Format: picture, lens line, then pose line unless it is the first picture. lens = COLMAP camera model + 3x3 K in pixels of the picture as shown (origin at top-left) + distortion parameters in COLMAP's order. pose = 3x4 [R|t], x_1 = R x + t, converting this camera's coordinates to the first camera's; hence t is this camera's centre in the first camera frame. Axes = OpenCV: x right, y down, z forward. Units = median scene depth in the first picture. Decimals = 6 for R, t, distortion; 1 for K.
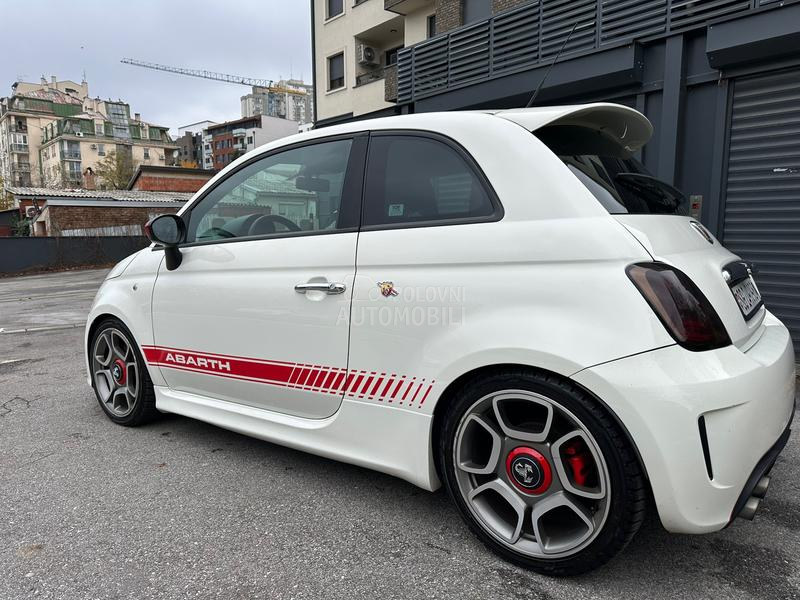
lens RADIAL K [[565.2, 0, 396.3], [0, 565.2, 293.7], [0, 0, 1]] dist [0.047432, -0.050249]
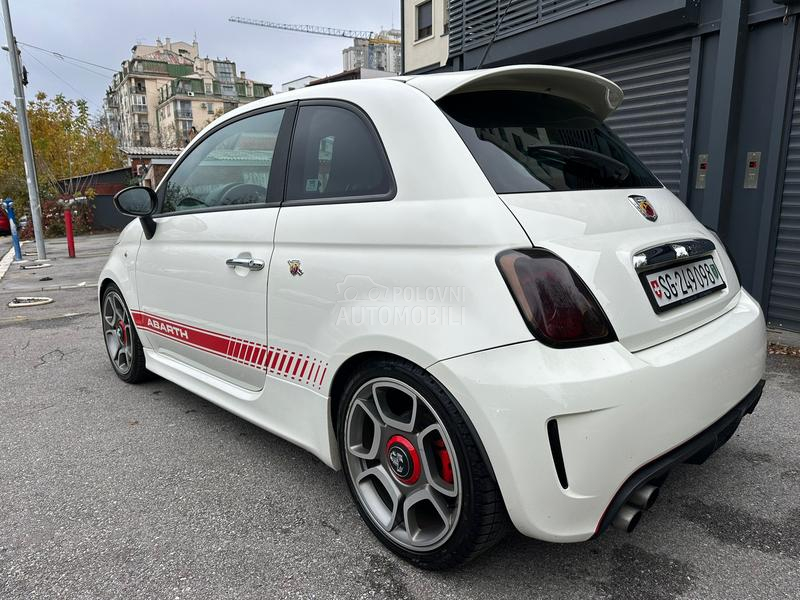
lens RADIAL K [[567.1, 0, 402.8], [0, 567.1, 289.7], [0, 0, 1]] dist [0.047522, -0.054649]
pose [[0.986587, 0.023146, -0.161584, 0.251161], [-0.011378, 0.997239, 0.073379, -0.033896], [0.162836, -0.070557, 0.984127, 0.040952]]
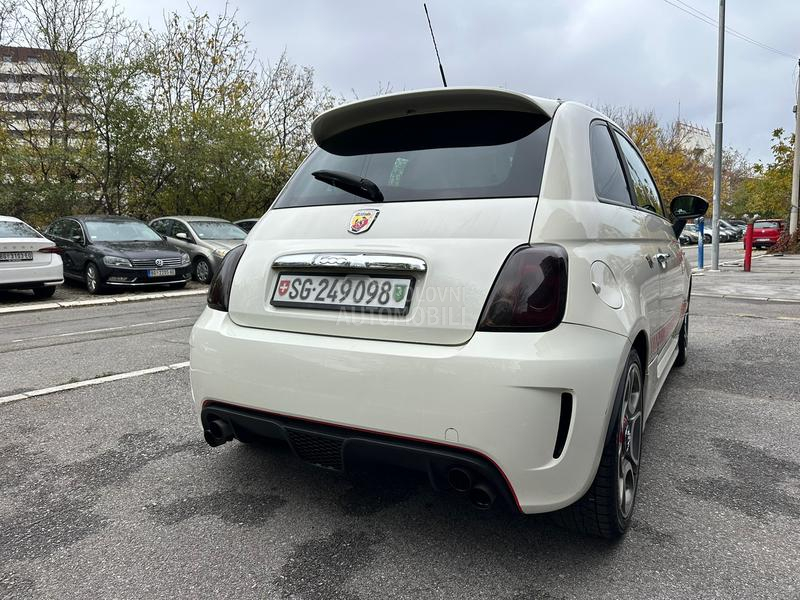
lens RADIAL K [[567.1, 0, 402.8], [0, 567.1, 289.7], [0, 0, 1]] dist [0.047522, -0.054649]
pose [[0.121578, 0.123205, -0.984906, 1.186553], [-0.080347, 0.990232, 0.113953, -0.086393], [0.989324, 0.065280, 0.130290, 0.768811]]
